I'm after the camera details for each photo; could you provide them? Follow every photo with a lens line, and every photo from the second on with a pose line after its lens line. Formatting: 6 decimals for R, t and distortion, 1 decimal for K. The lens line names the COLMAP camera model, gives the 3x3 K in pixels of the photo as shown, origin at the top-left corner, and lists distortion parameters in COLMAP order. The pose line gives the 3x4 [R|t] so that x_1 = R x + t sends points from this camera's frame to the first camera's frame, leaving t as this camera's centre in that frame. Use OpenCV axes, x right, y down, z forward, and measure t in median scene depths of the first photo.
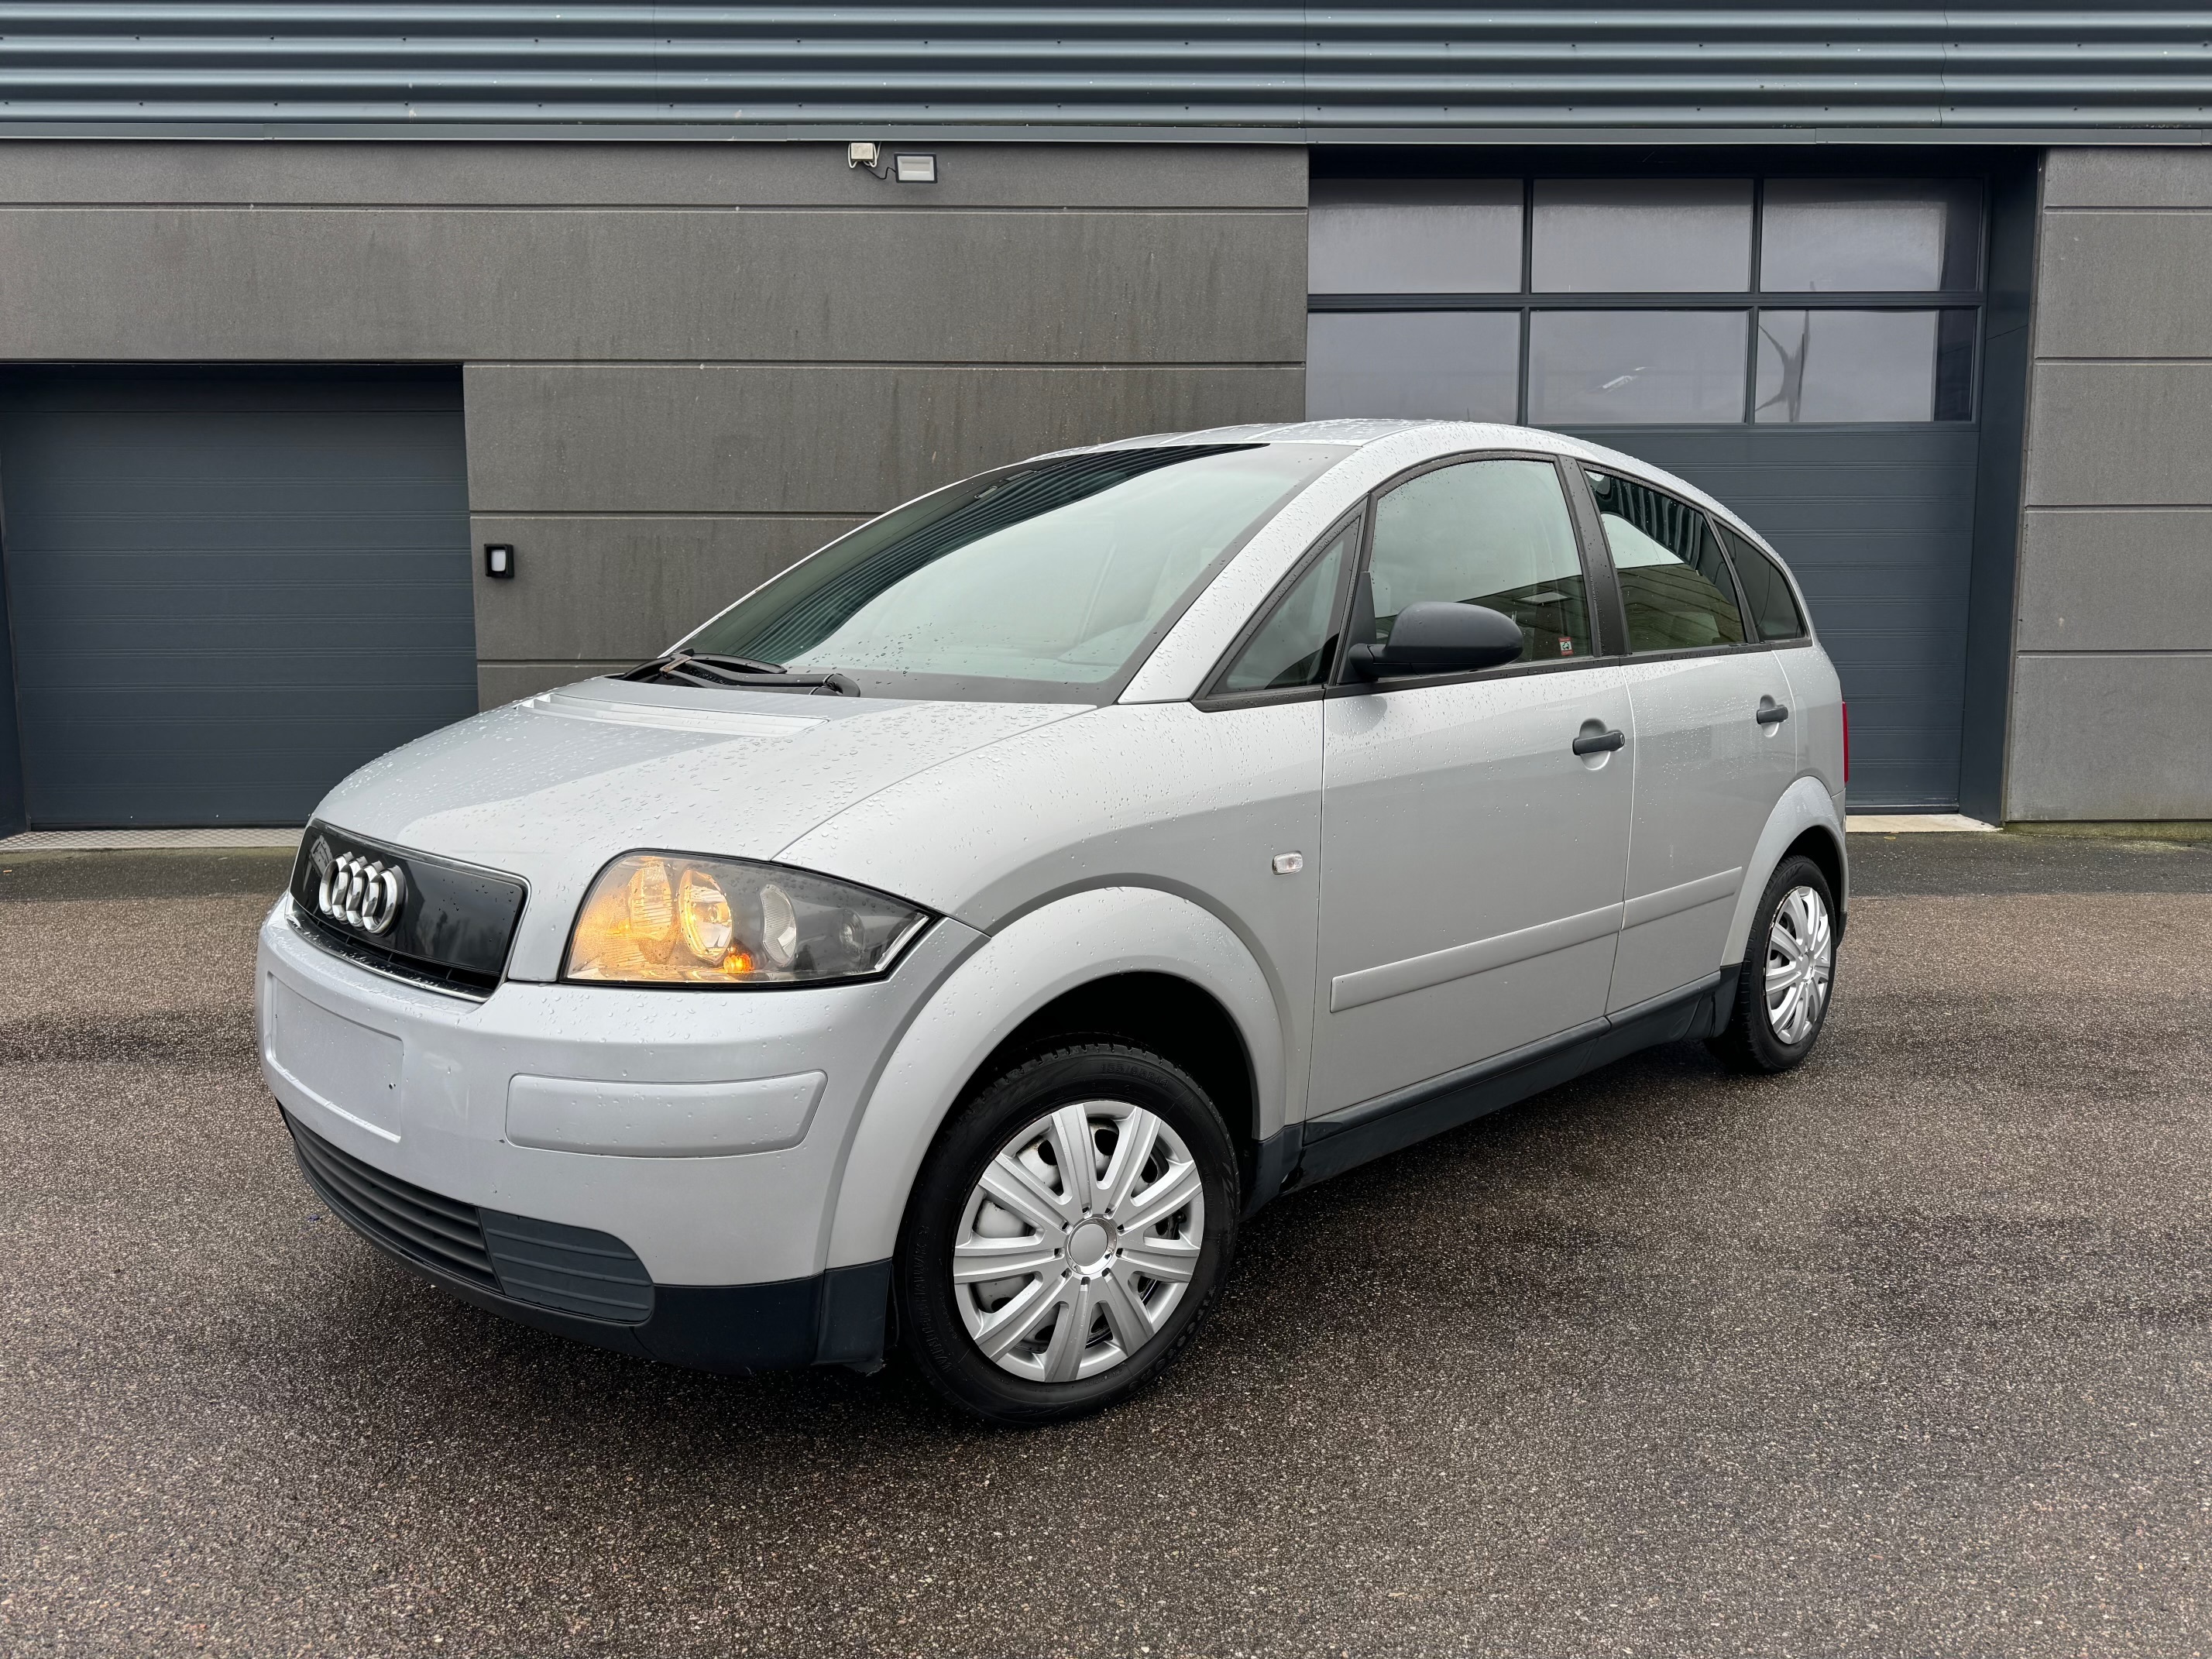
lens RADIAL K [[1466.6, 0, 1127.4], [0, 1466.6, 821.1], [0, 0, 1]] dist [0.061990, -0.072871]
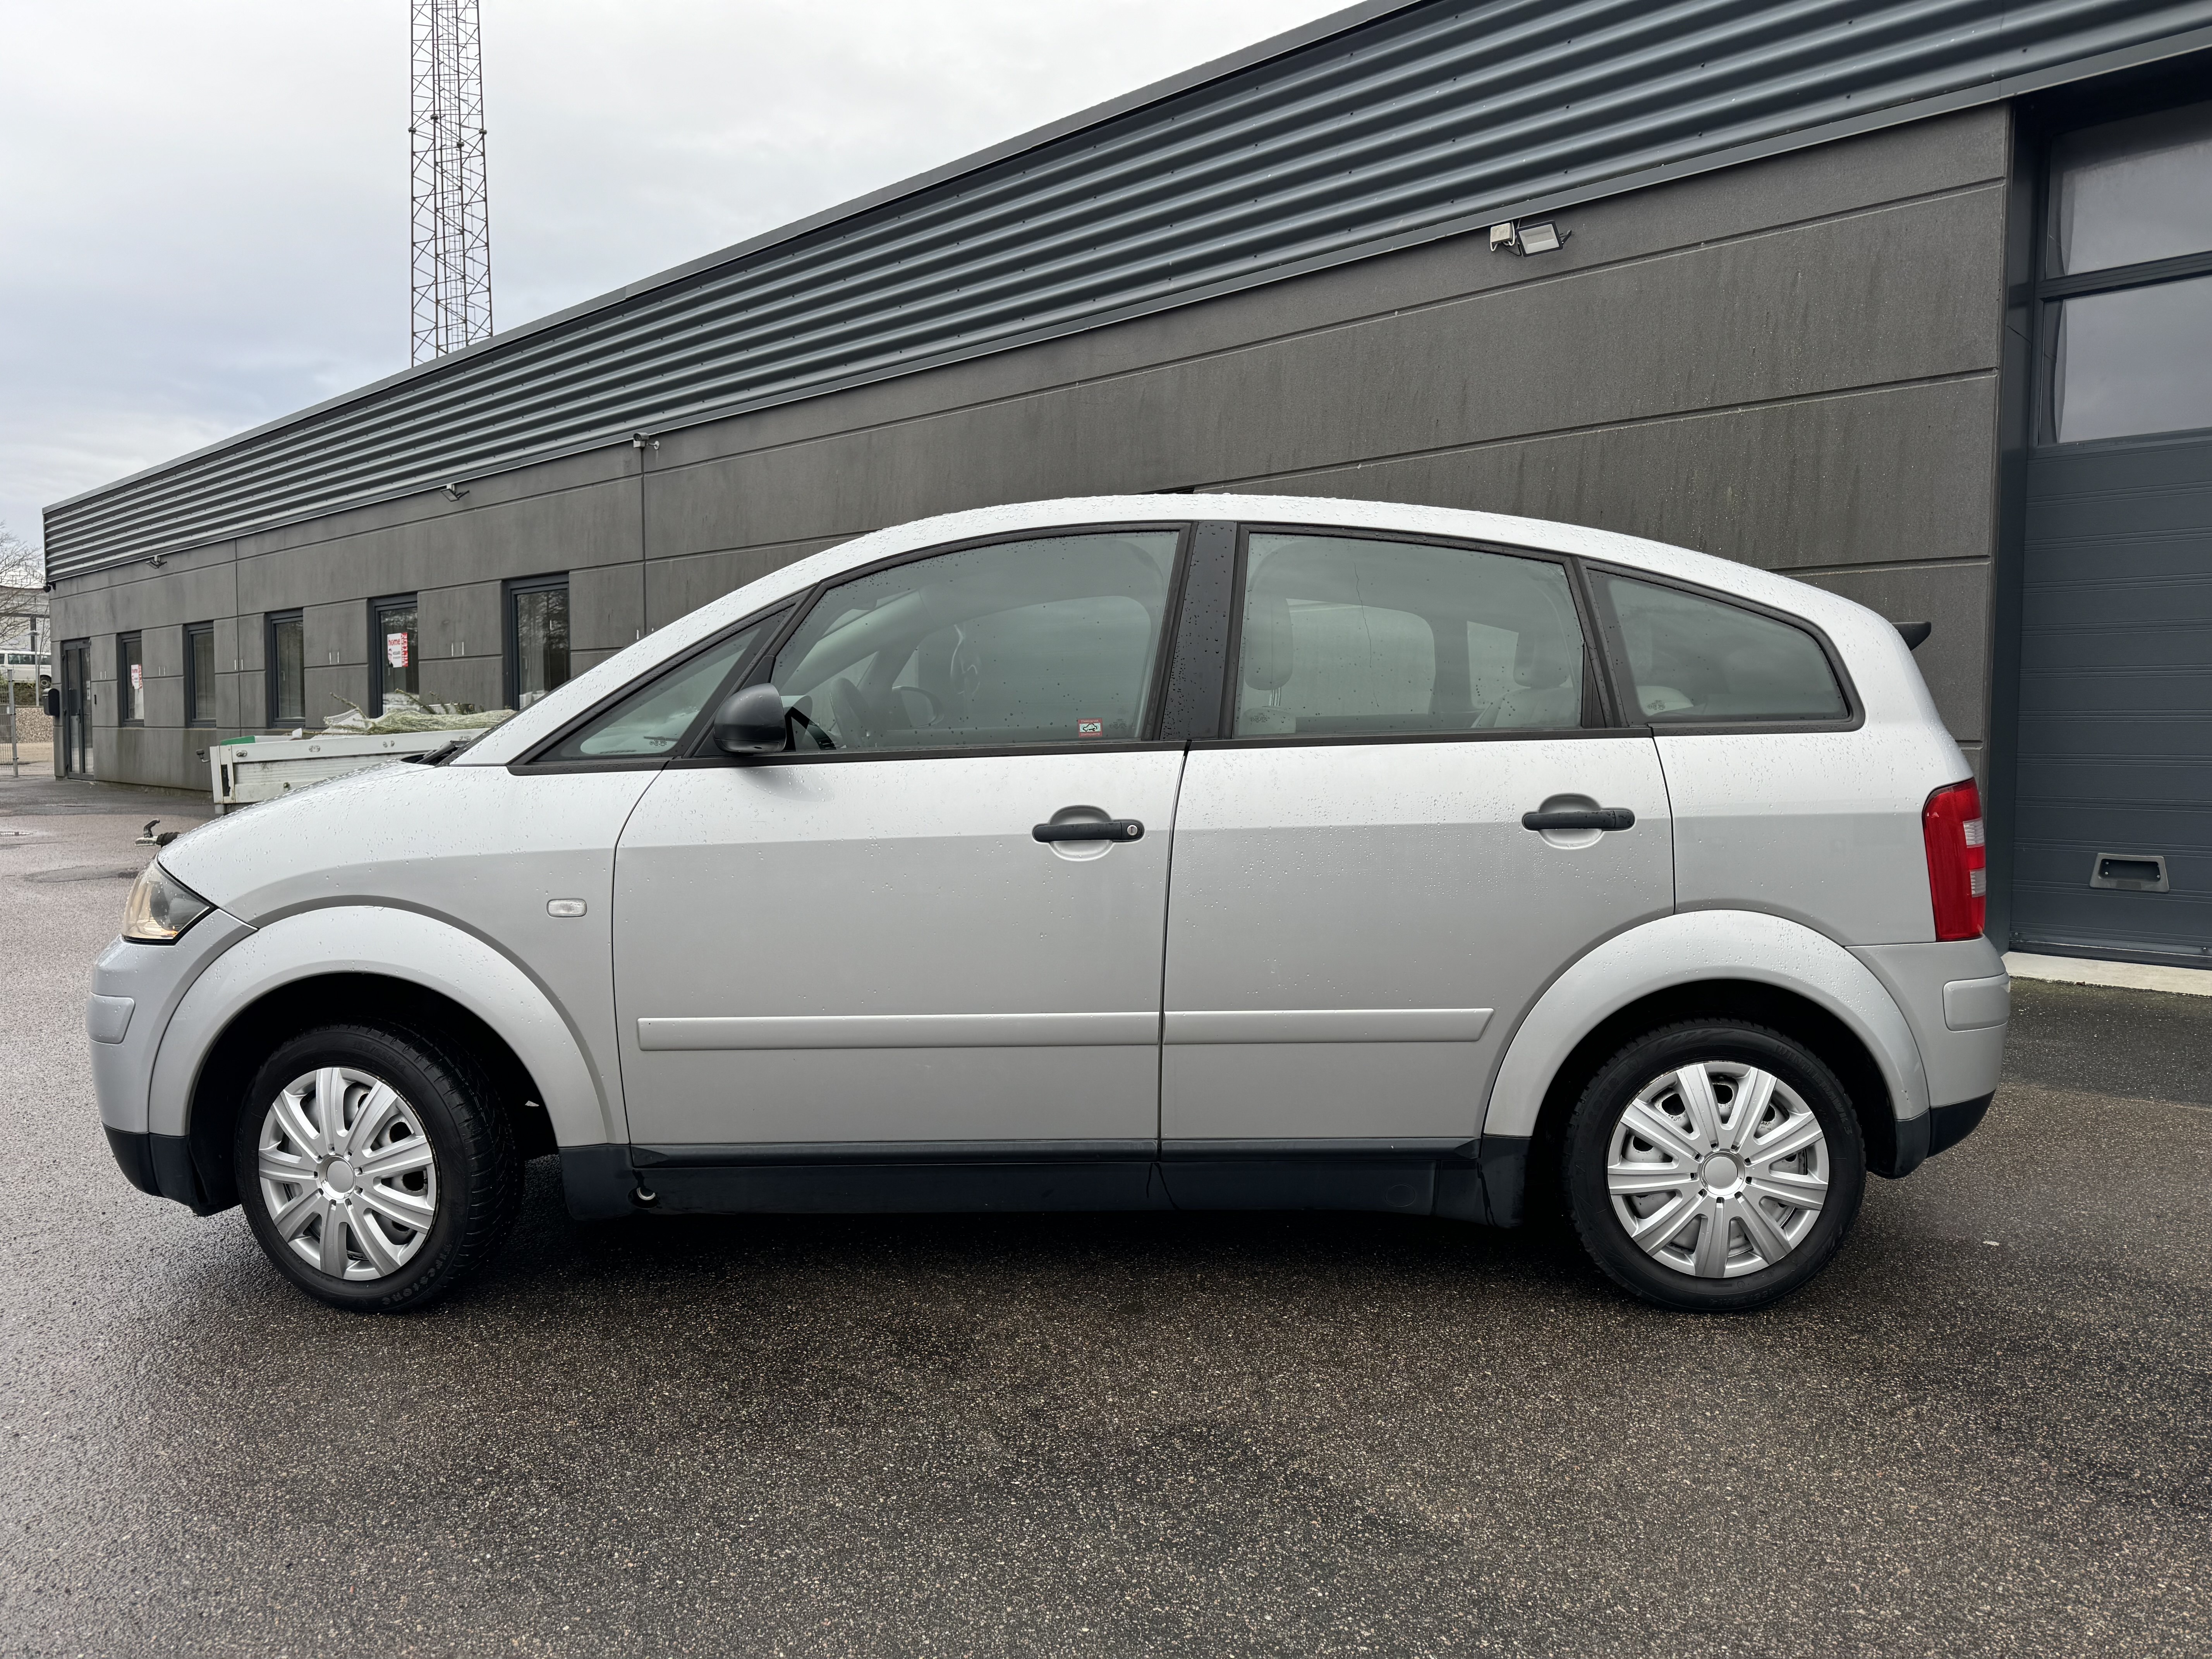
lens RADIAL K [[1466.6, 0, 1127.4], [0, 1466.6, 821.1], [0, 0, 1]] dist [0.061990, -0.072871]
pose [[0.726631, 0.052486, -0.685021, 0.350101], [-0.086937, 0.996087, -0.015899, -0.017101], [0.681506, 0.071106, 0.728350, 0.125957]]
